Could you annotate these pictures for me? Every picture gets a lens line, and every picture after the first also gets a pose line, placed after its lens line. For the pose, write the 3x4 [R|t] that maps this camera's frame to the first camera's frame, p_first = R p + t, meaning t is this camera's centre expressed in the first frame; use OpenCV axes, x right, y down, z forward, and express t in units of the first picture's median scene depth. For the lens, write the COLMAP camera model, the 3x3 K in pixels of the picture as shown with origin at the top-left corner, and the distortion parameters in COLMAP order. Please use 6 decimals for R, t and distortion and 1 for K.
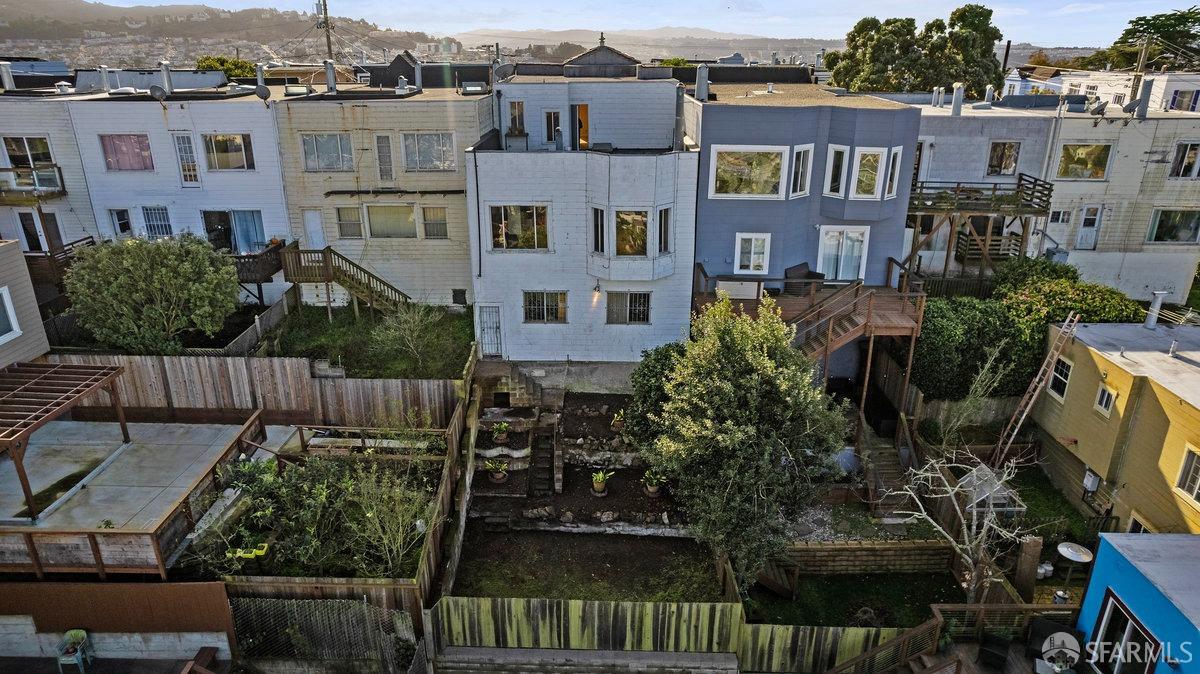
lens RADIAL K [[772.2, 0, 600.0], [0, 772.2, 337.0], [0, 0, 1]] dist [-0.076464, 0.070293]
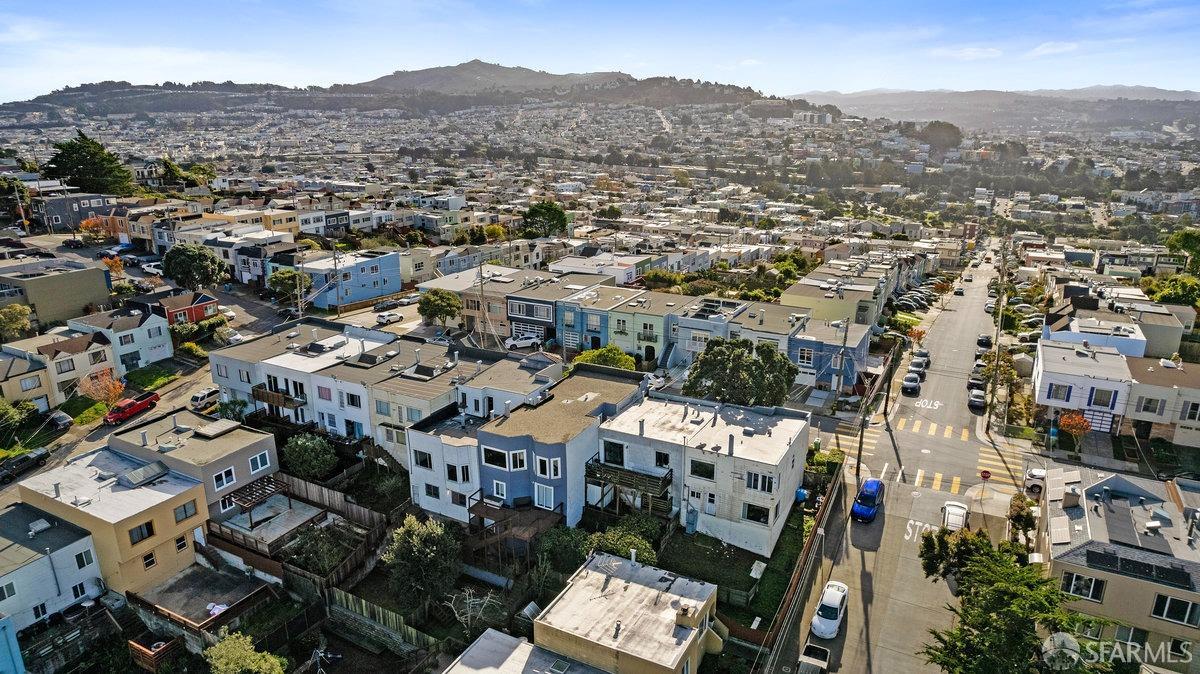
lens RADIAL K [[772.2, 0, 600.0], [0, 772.2, 337.0], [0, 0, 1]] dist [-0.076464, 0.070293]
pose [[0.887039, 0.133353, -0.442016, 1.505349], [-0.162563, 0.986281, -0.028678, -0.571561], [0.432128, 0.097294, 0.896549, -1.077895]]
